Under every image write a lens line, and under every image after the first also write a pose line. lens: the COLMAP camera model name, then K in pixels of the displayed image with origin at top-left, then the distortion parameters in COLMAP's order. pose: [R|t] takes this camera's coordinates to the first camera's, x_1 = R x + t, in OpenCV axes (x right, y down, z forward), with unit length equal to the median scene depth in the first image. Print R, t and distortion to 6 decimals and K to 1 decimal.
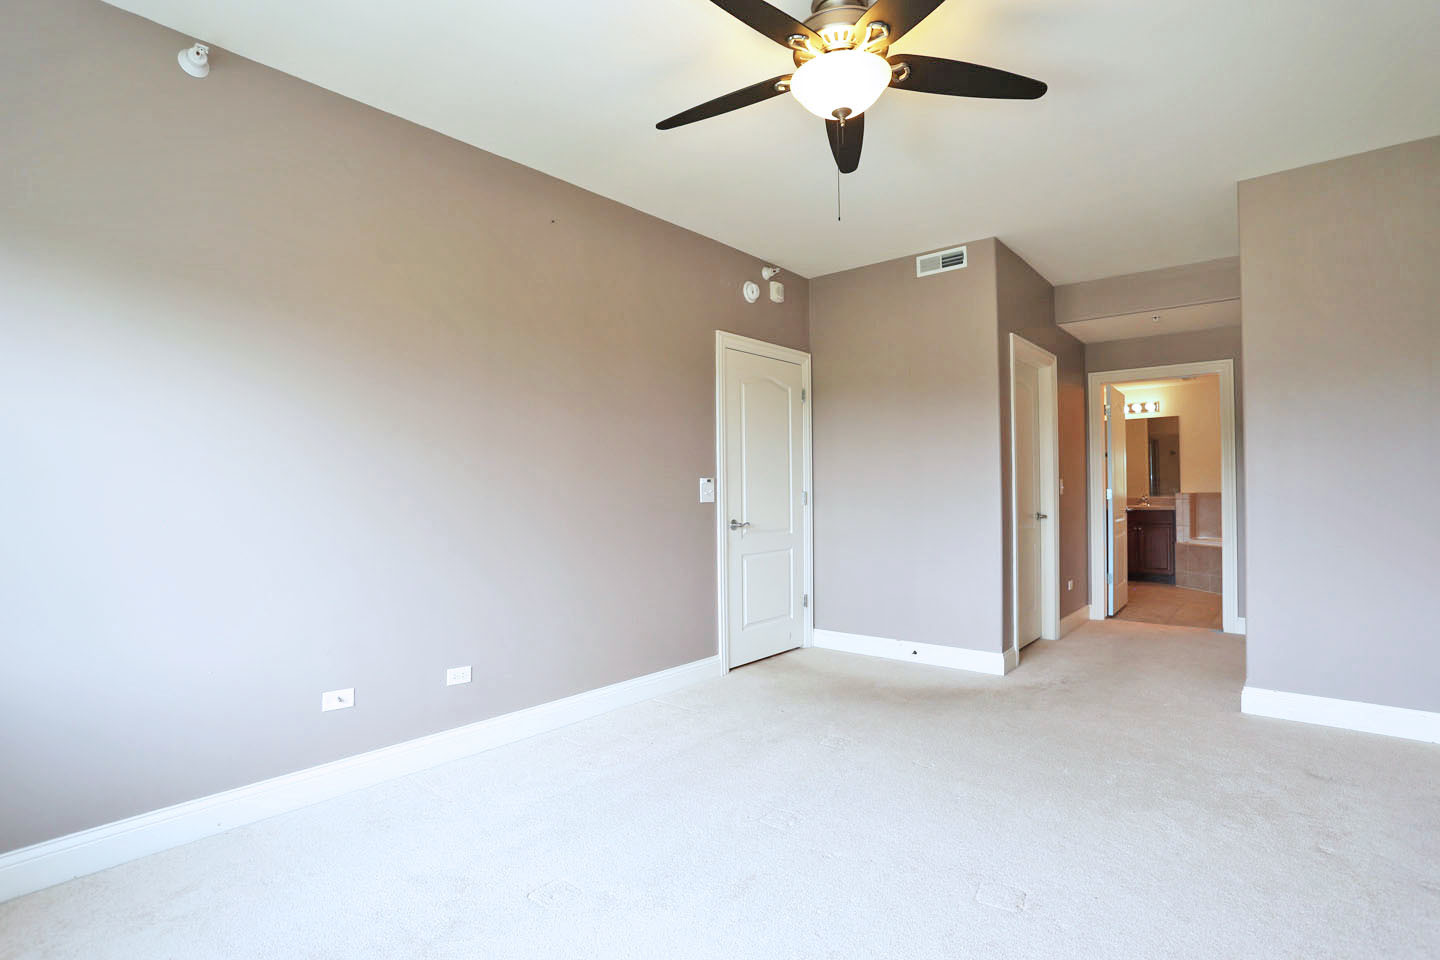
lens RADIAL K [[722.3, 0, 720.0], [0, 722.3, 480.0], [0, 0, 1]] dist [-0.052231, 0.025888]
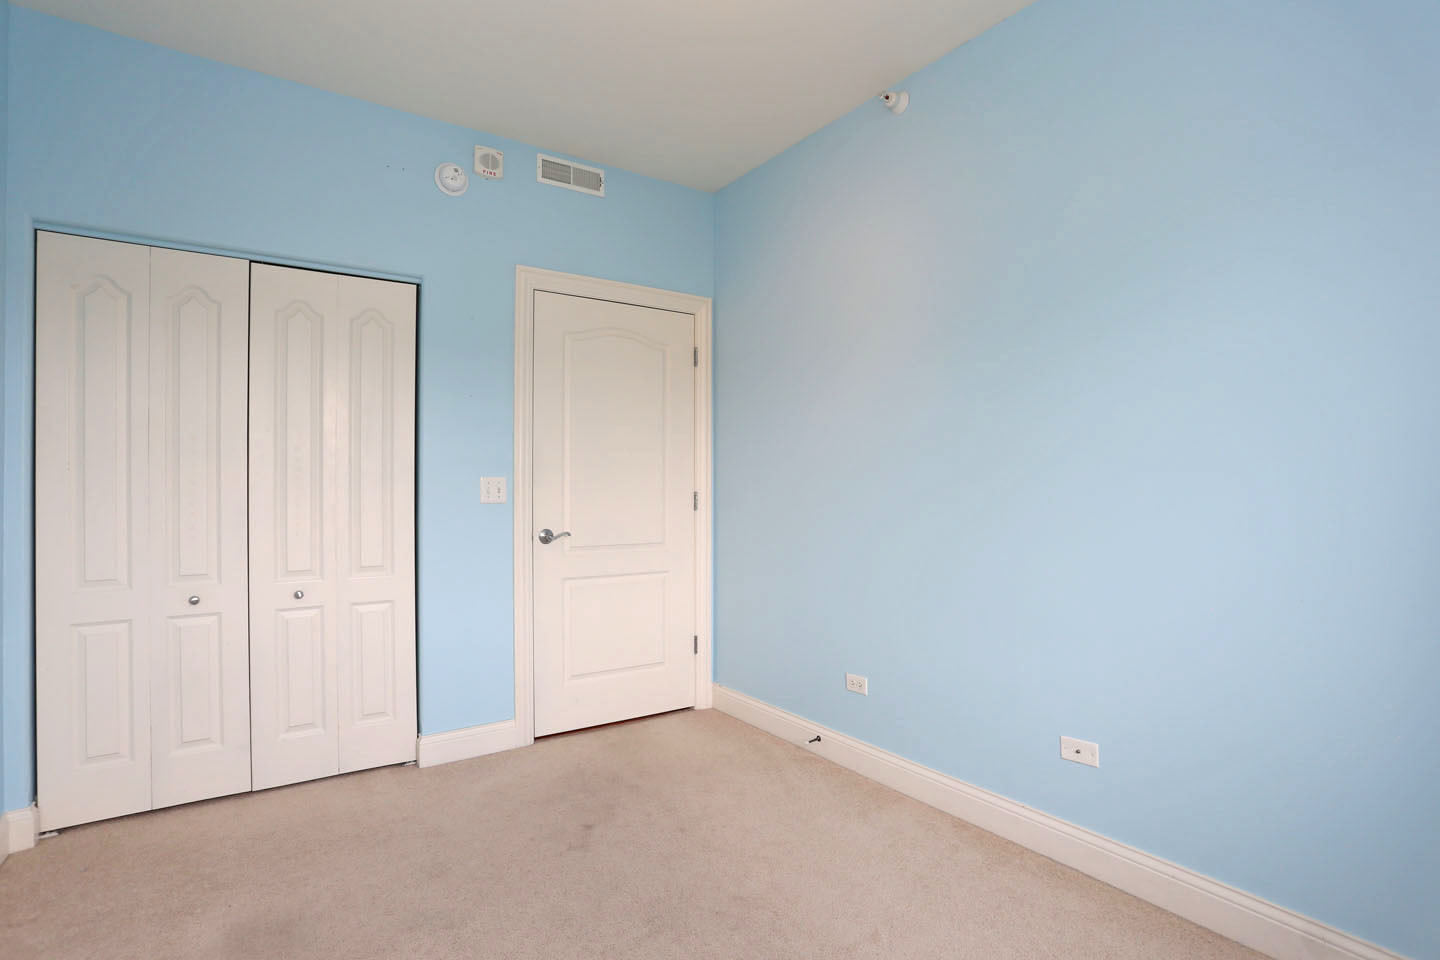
lens RADIAL K [[722.3, 0, 720.0], [0, 722.3, 480.0], [0, 0, 1]] dist [-0.052231, 0.025888]
pose [[0.969445, 0.011828, -0.245023, 0.357062], [-0.011065, 0.999929, 0.004489, 0.000665], [0.245058, -0.001641, 0.969507, 0.352272]]
